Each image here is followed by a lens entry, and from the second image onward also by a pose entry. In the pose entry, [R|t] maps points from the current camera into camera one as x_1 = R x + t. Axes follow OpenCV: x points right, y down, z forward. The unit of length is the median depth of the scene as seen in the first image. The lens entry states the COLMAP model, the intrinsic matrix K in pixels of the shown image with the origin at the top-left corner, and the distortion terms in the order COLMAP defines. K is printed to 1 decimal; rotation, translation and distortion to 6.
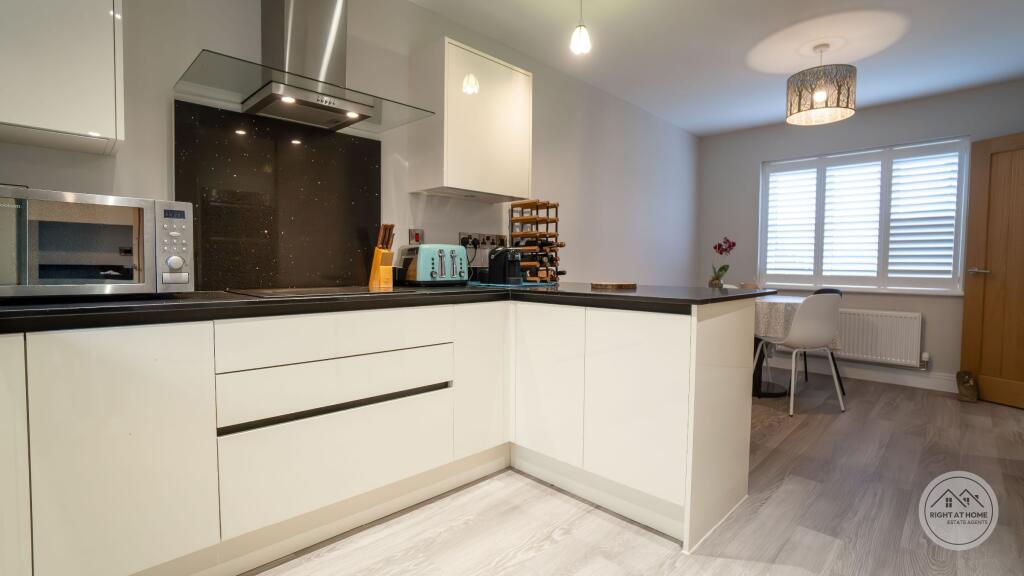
lens RADIAL K [[477.1, 0, 517.3], [0, 477.1, 284.2], [0, 0, 1]] dist [-0.000940, 0.001444]
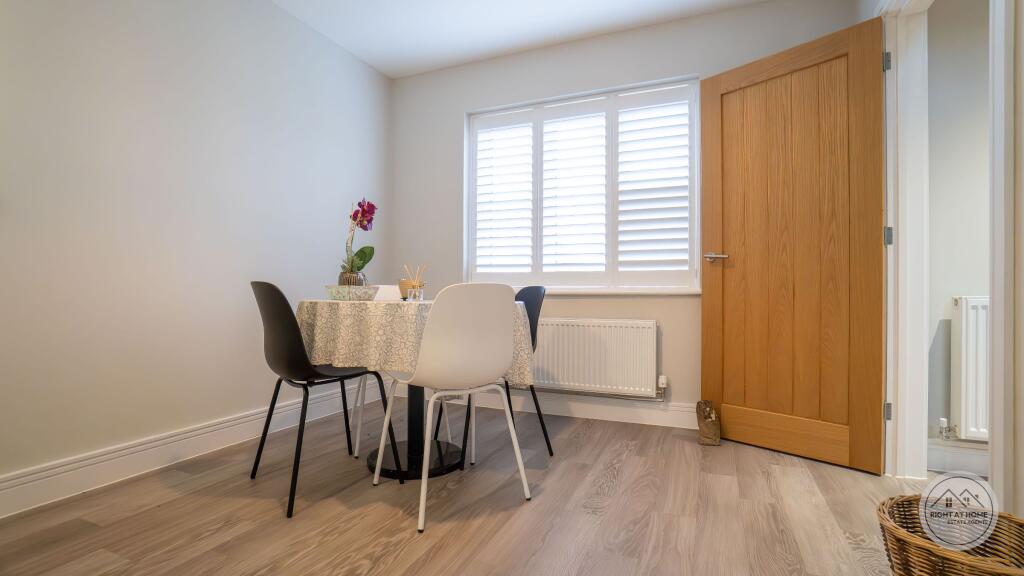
lens RADIAL K [[468.2, 0, 507.7], [0, 468.2, 293.6], [0, 0, 1]] dist [-0.047588, 0.000636]
pose [[0.943988, -0.008800, 0.329861, 0.419220], [0.022028, 0.999095, -0.036386, 0.042392], [-0.329242, 0.041614, 0.943328, 0.426568]]
